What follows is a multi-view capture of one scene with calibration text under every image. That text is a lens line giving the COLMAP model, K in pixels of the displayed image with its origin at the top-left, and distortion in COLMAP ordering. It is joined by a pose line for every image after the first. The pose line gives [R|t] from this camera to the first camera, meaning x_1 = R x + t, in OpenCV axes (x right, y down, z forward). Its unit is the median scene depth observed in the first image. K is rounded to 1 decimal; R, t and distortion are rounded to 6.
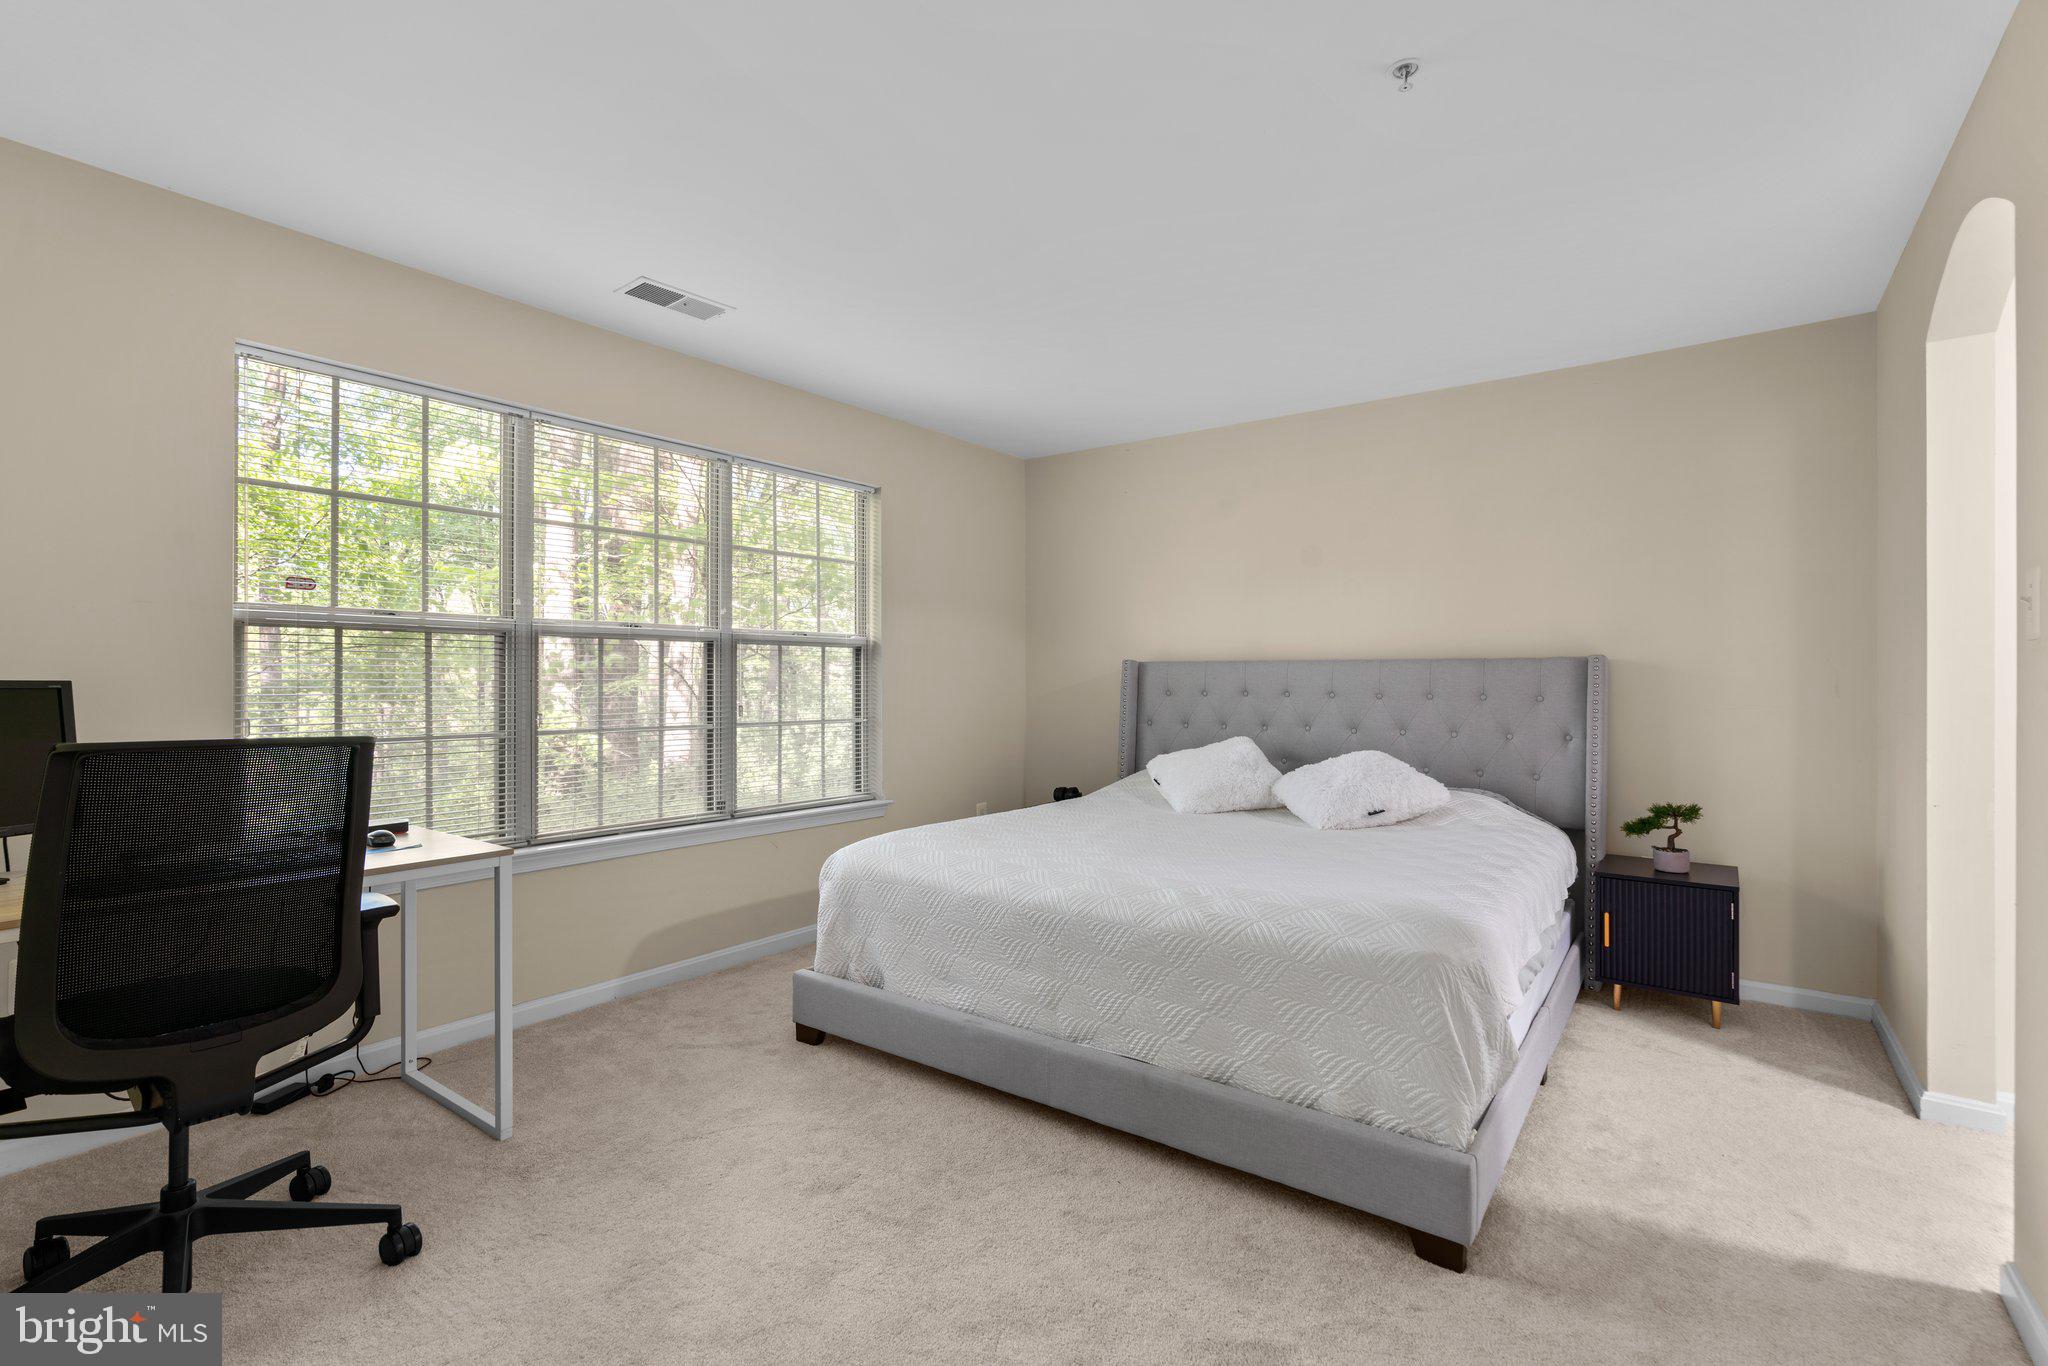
lens RADIAL K [[920.7, 0, 1033.8], [0, 920.7, 685.8], [0, 0, 1]] dist [-0.012525, 0.005056]
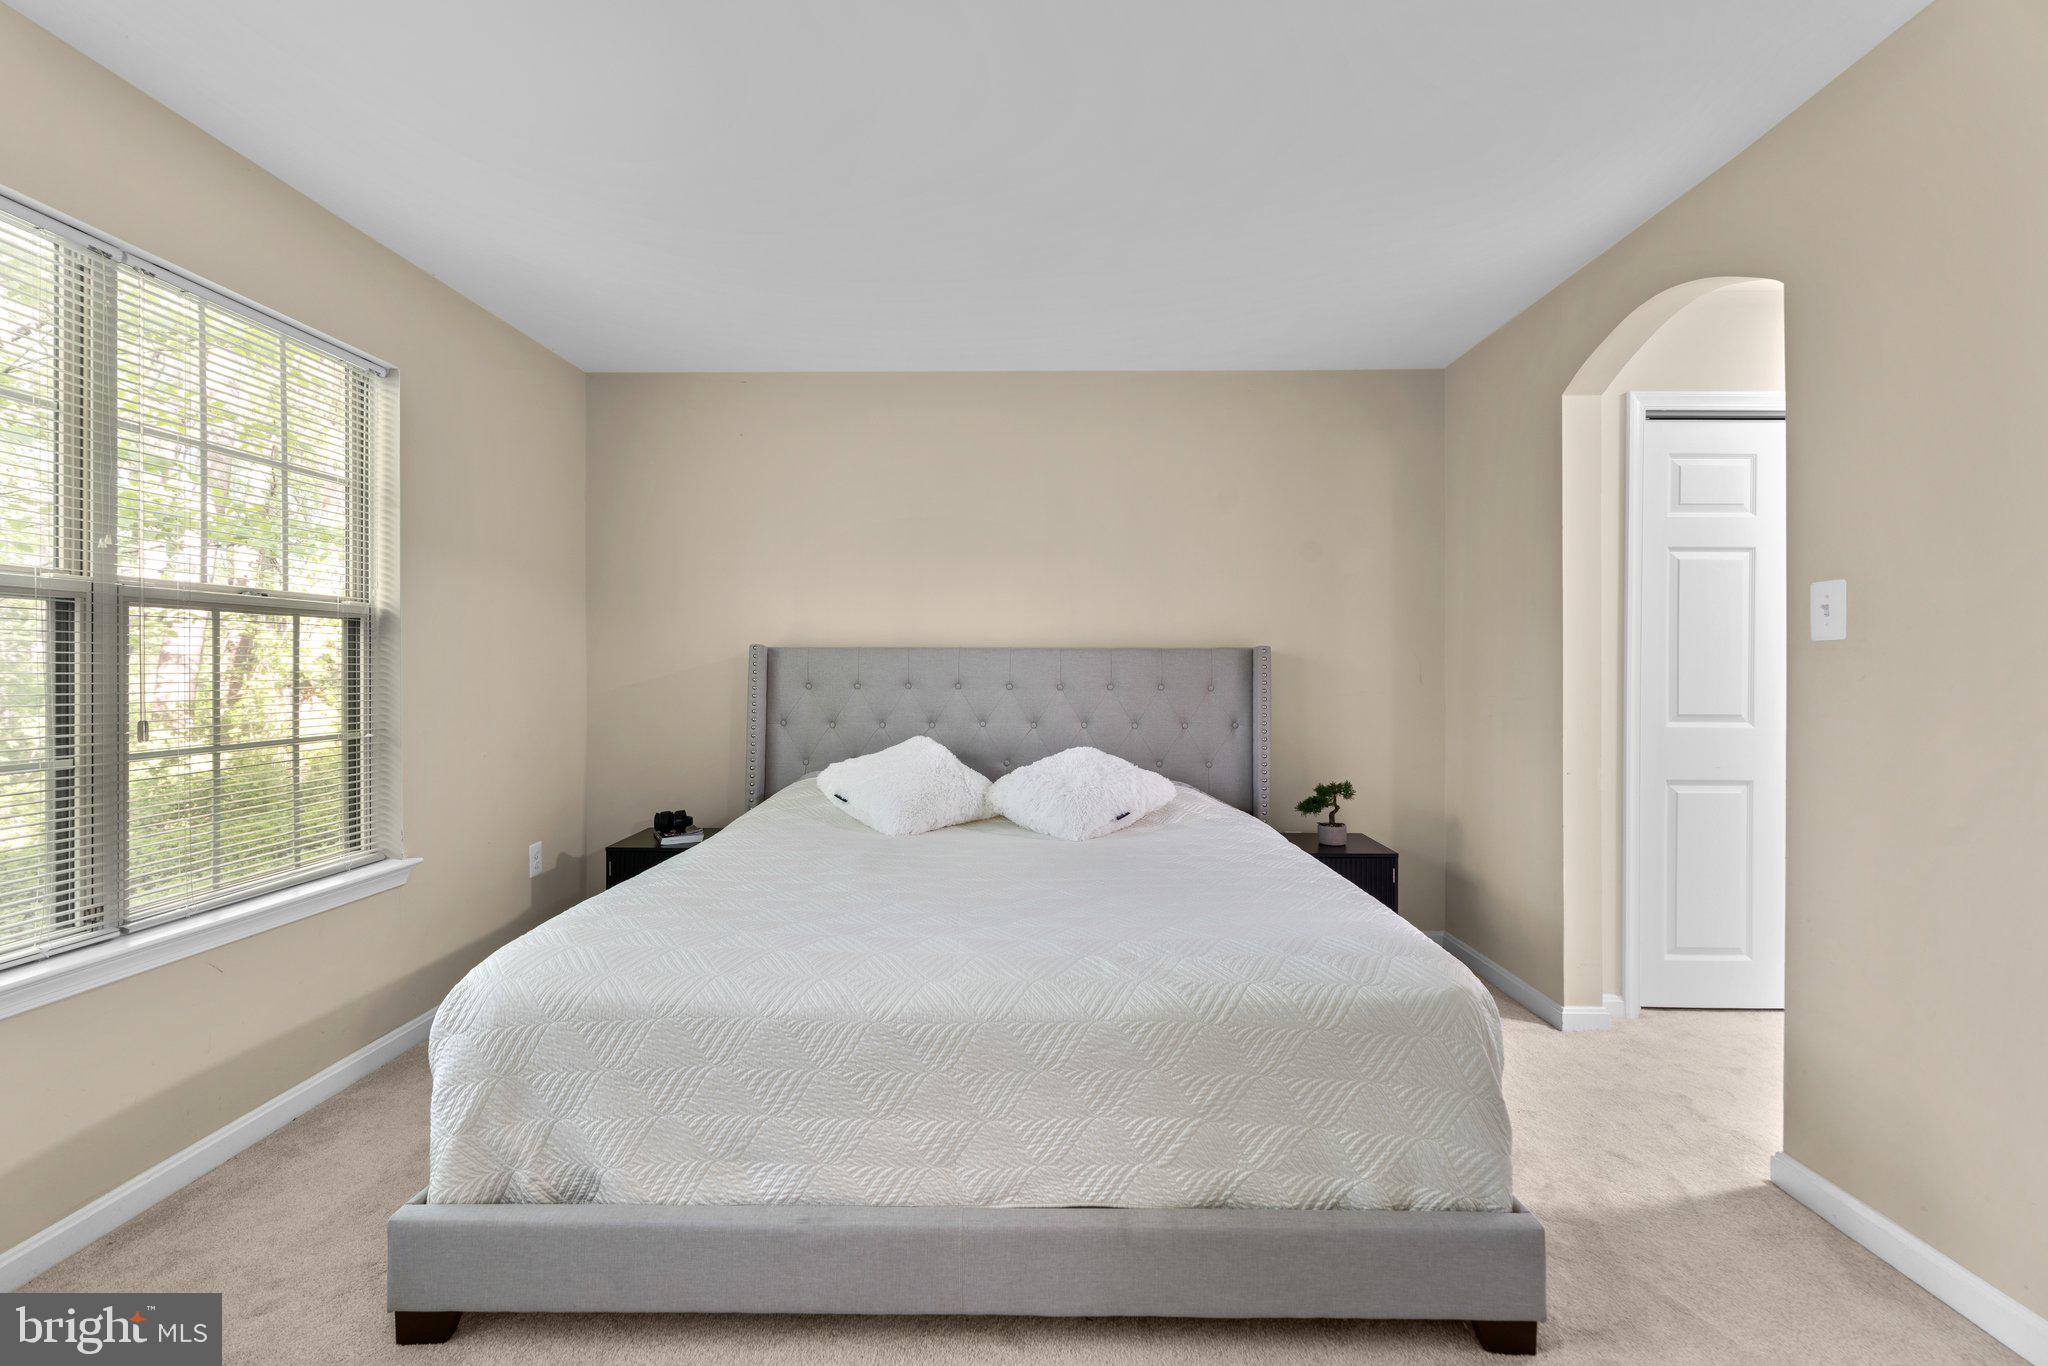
lens RADIAL K [[920.7, 0, 1020.9], [0, 920.7, 670.5], [0, 0, 1]] dist [-0.012525, 0.005056]
pose [[0.816424, -0.003004, 0.577445, -0.238221], [0.003799, 0.999993, -0.000169, -0.006651], [-0.577440, 0.002331, 0.816430, 0.312111]]
